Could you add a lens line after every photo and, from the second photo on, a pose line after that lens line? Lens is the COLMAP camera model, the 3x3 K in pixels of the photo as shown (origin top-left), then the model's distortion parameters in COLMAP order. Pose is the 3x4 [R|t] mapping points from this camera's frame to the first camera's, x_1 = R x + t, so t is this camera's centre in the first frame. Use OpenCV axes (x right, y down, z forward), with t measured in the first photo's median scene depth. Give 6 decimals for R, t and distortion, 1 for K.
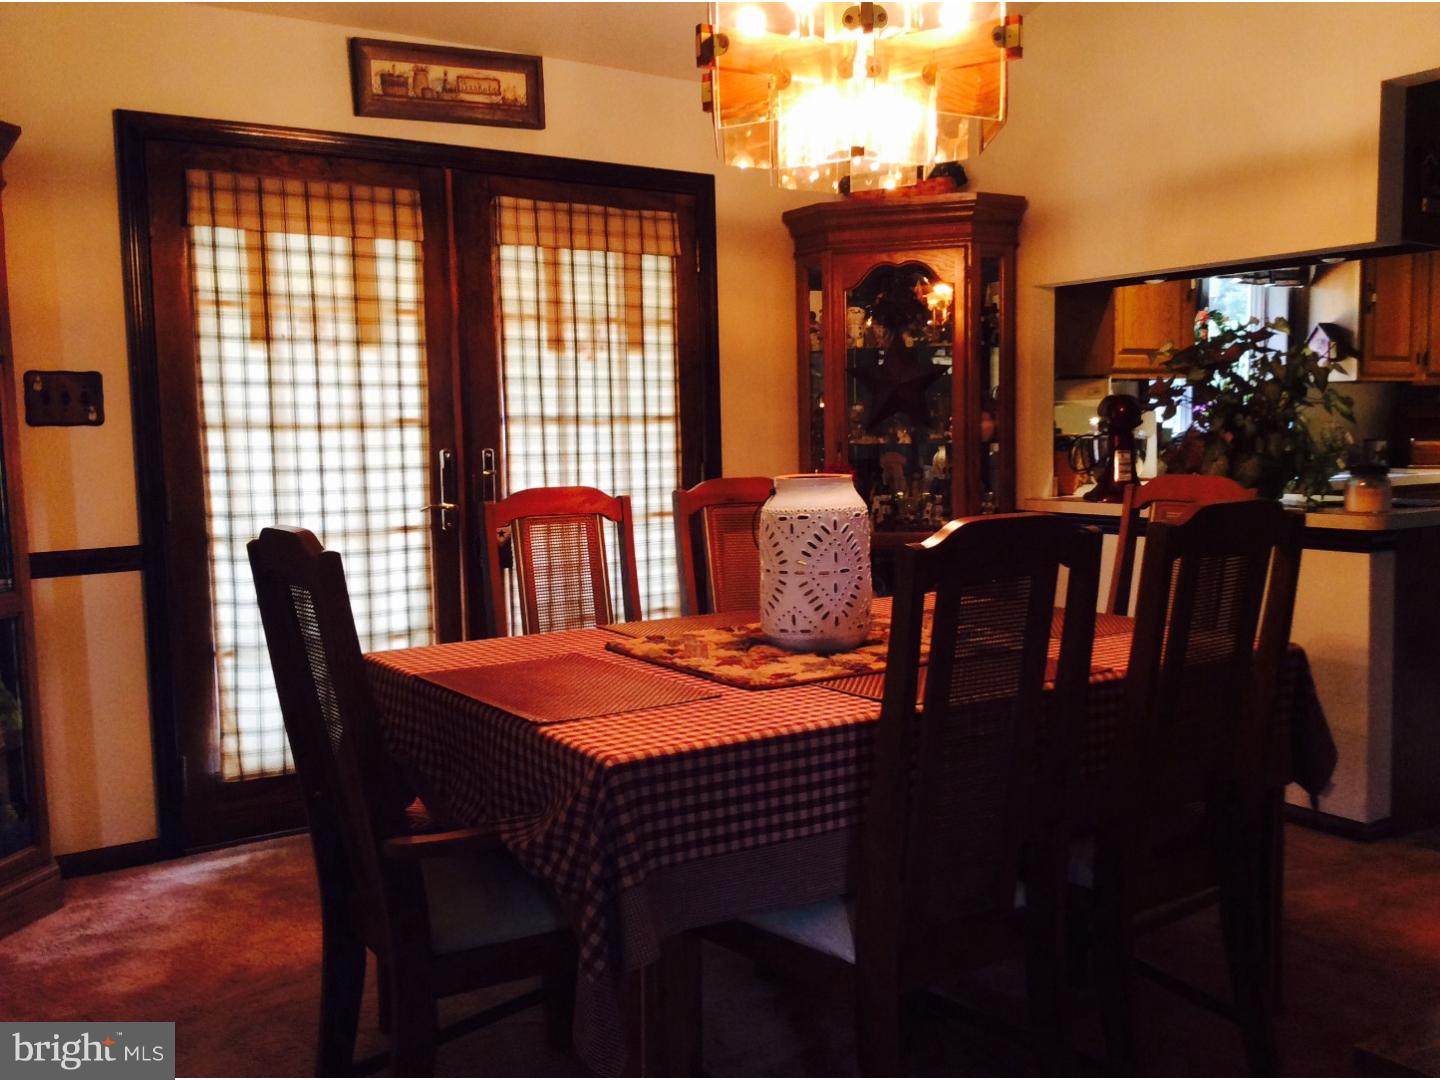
lens RADIAL K [[1324.3, 0, 719.8], [0, 1324.3, 547.7], [0, 0, 1]] dist [0.135793, 0.000000]
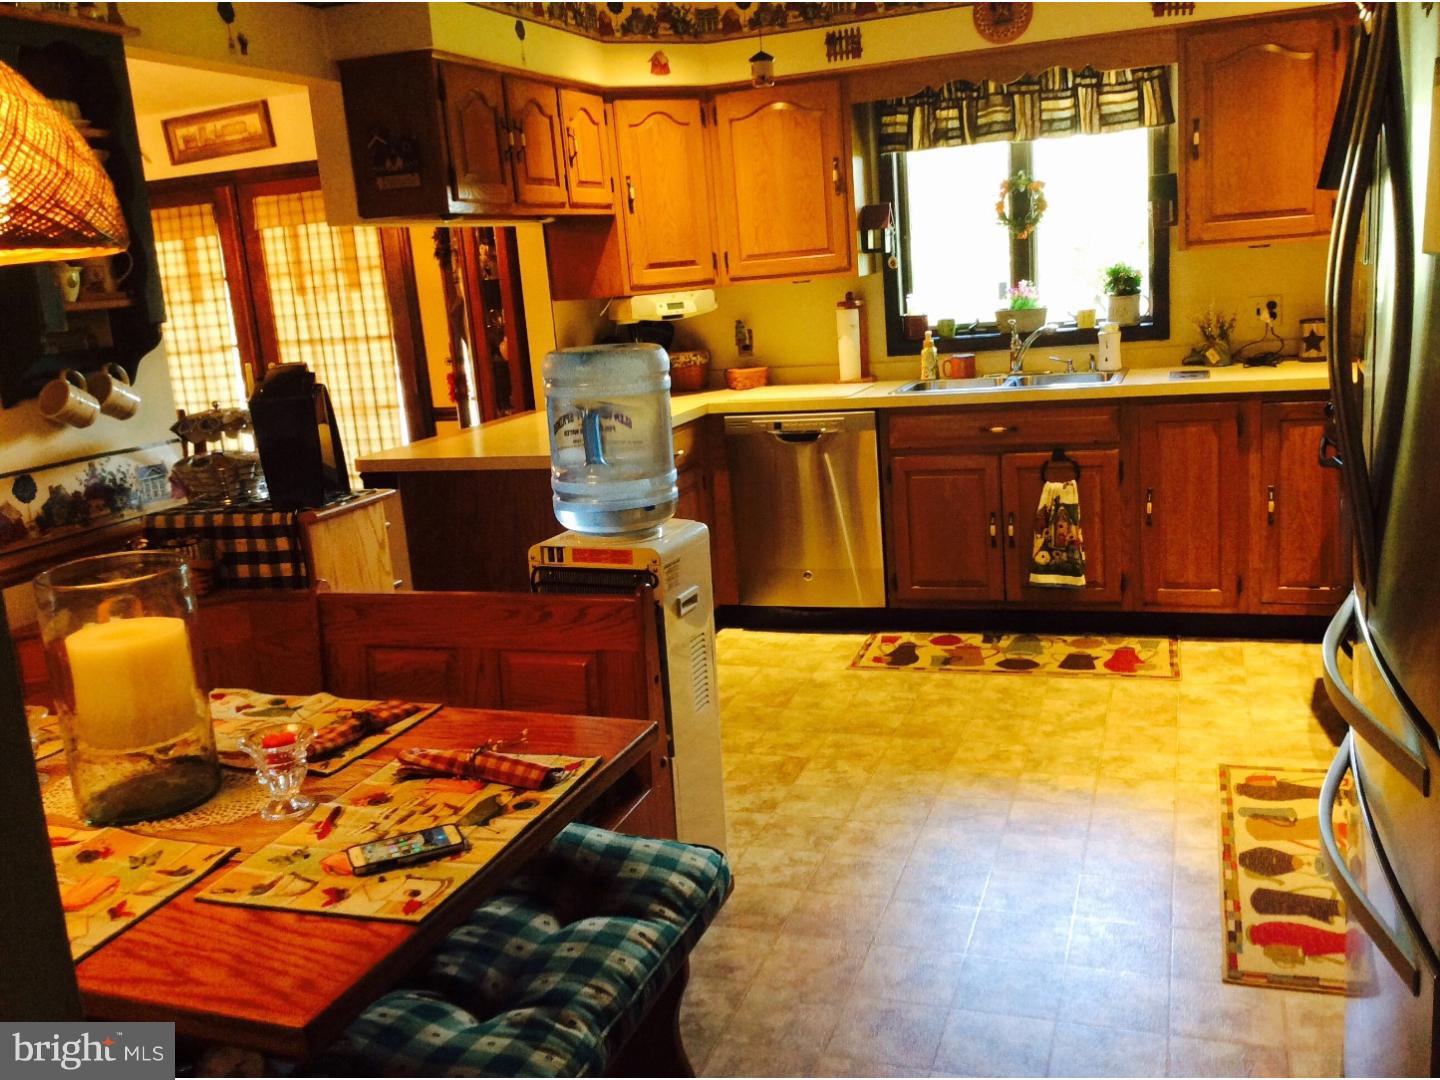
lens RADIAL K [[1324.3, 0, 717.3], [0, 1324.3, 537.1], [0, 0, 1]] dist [0.135793, 0.000000]
pose [[0.560538, 0.107522, -0.821119, 1.397317], [-0.014435, 0.992653, 0.120130, -0.067513], [0.828003, -0.055484, 0.557972, 0.528385]]
